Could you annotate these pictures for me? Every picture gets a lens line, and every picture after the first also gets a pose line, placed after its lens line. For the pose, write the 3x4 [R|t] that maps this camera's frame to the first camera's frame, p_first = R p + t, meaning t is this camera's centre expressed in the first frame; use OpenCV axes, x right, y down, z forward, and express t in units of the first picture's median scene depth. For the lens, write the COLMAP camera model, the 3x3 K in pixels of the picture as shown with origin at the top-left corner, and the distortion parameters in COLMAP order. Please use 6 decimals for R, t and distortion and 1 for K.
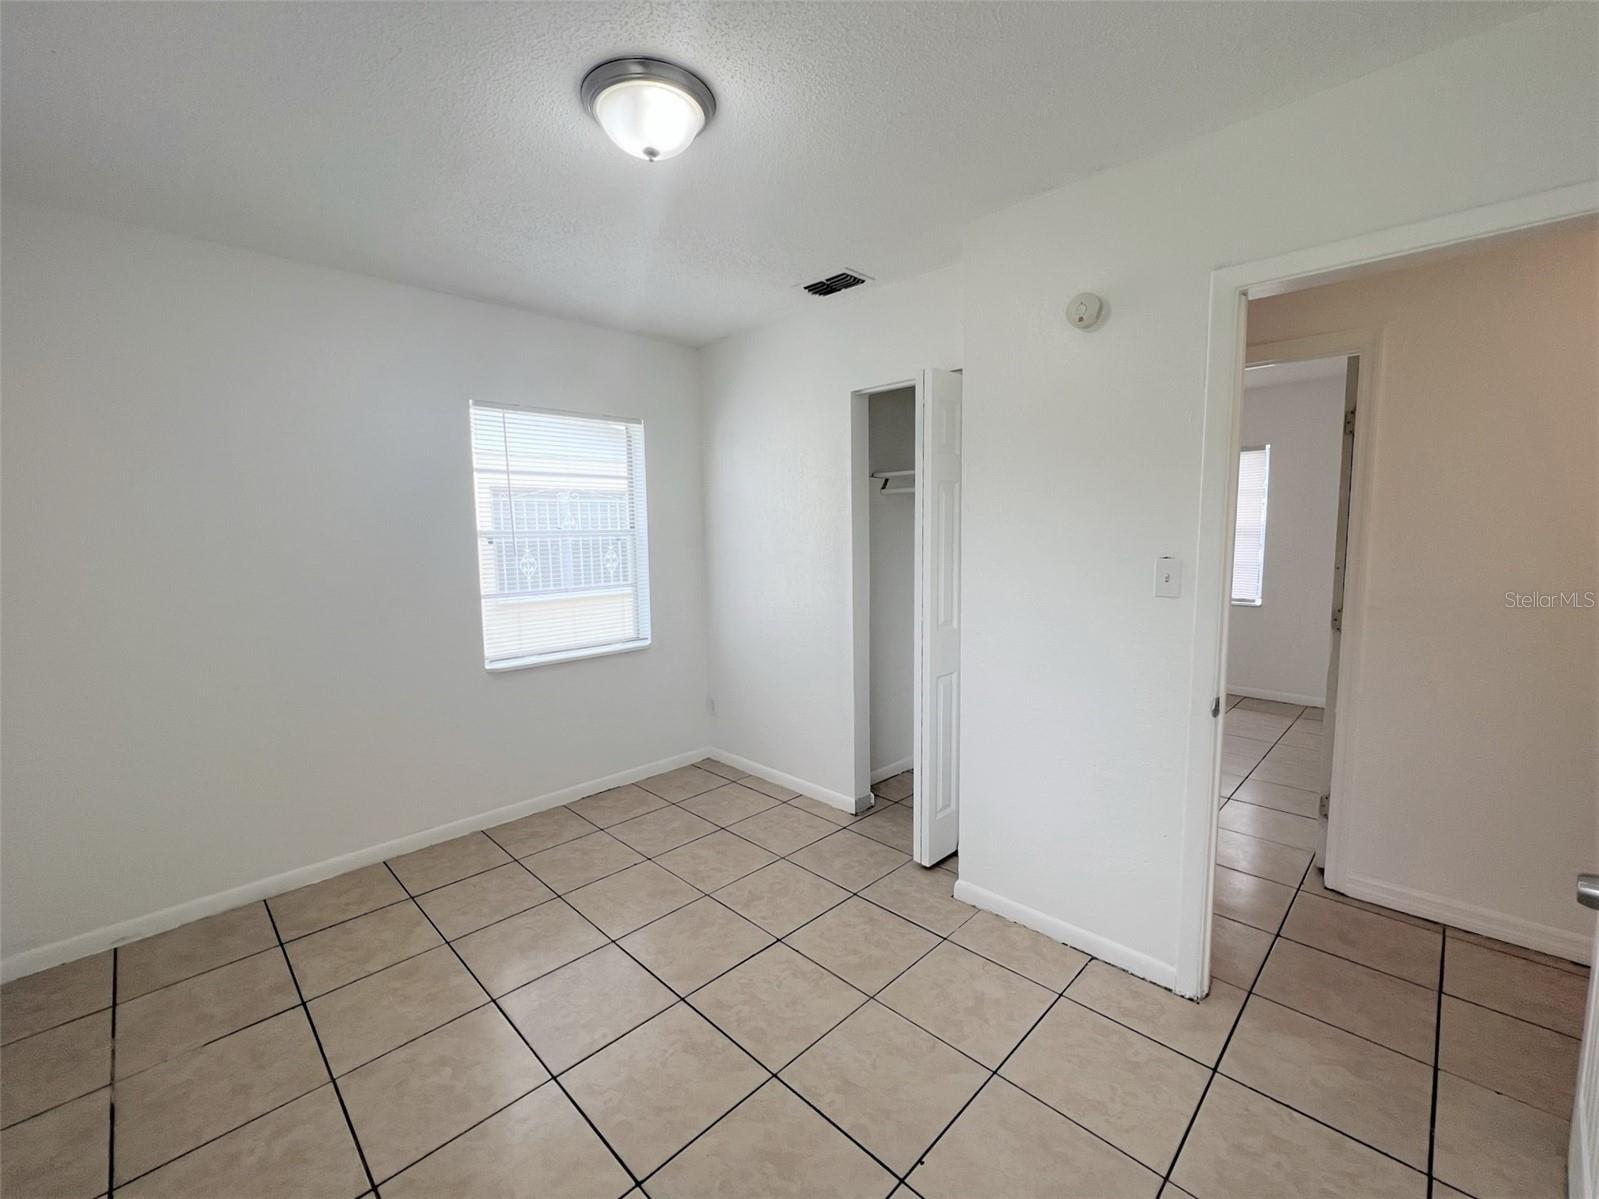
lens RADIAL K [[642.5, 0, 758.2], [0, 642.5, 593.8], [0, 0, 1]] dist [-0.000448, 0.000387]
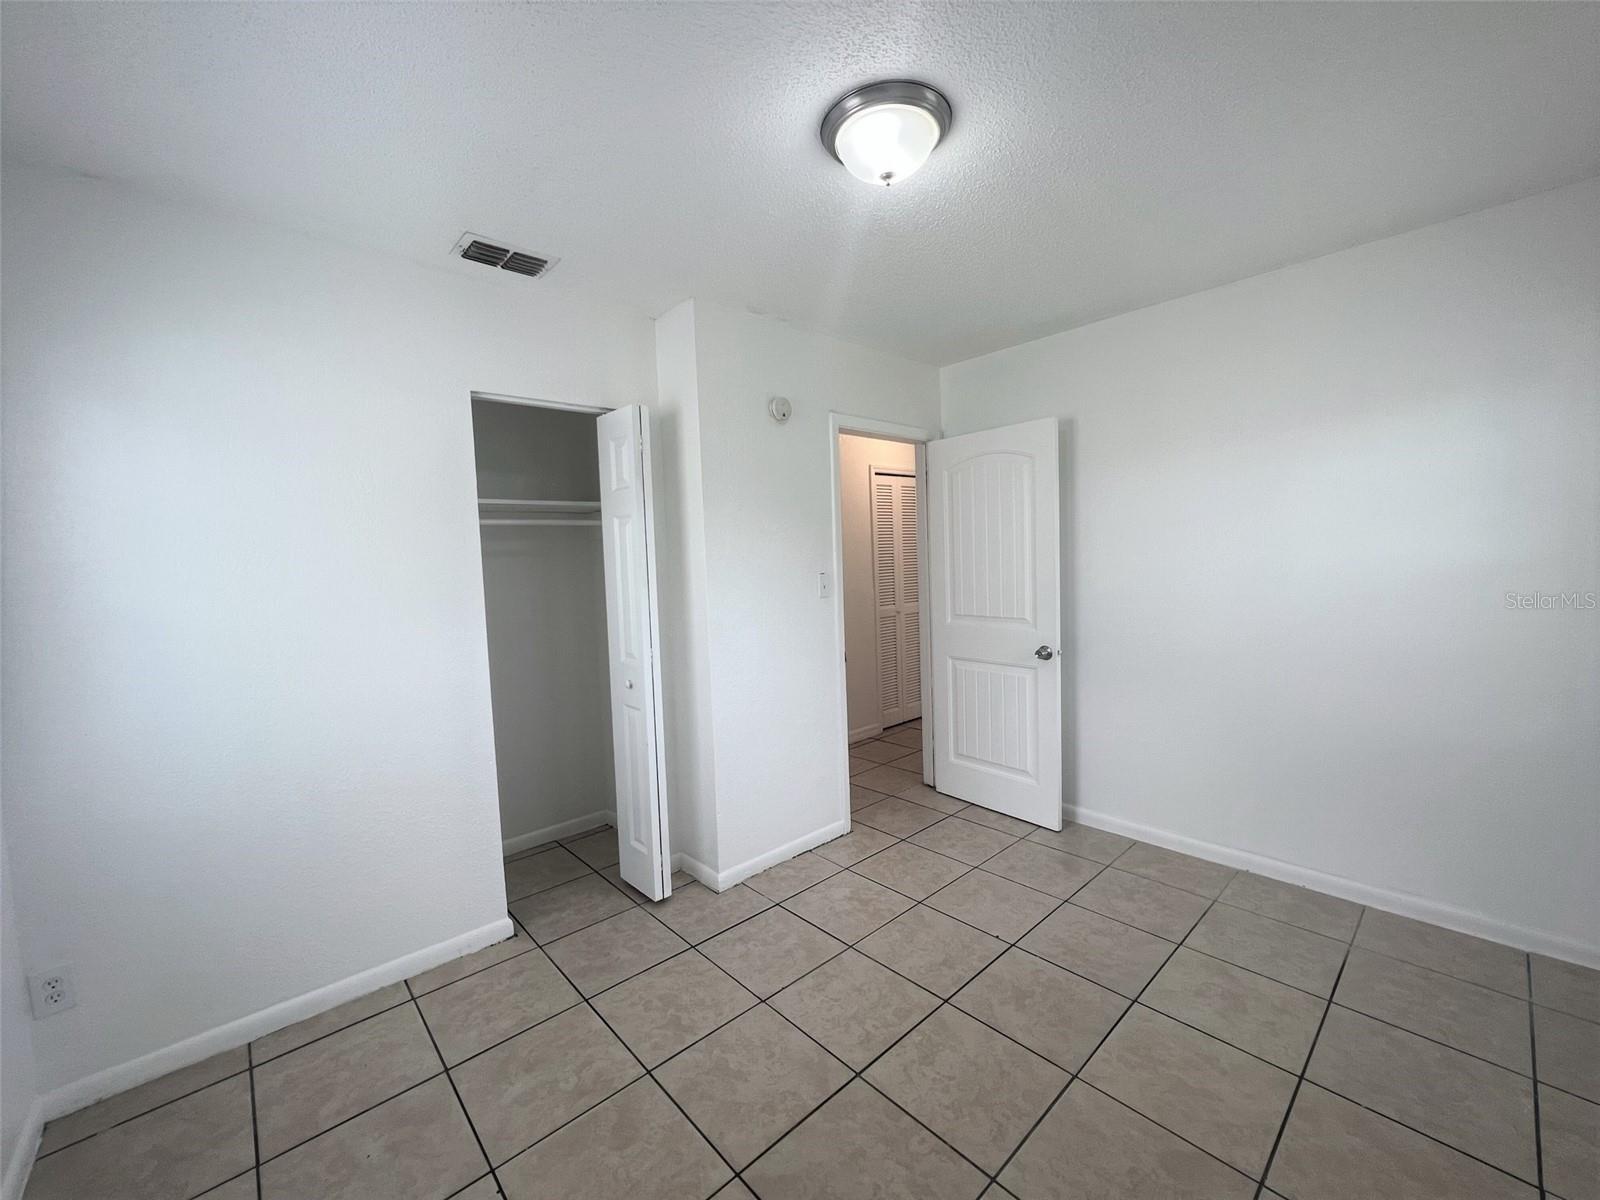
lens RADIAL K [[642.9, 0, 798.8], [0, 642.9, 598.9], [0, 0, 1]] dist [-0.000448, 0.000387]
pose [[0.041846, -0.052302, 0.997754, -0.721237], [0.139317, 0.989178, 0.046009, -0.054833], [-0.989363, 0.137078, 0.048680, 0.699850]]
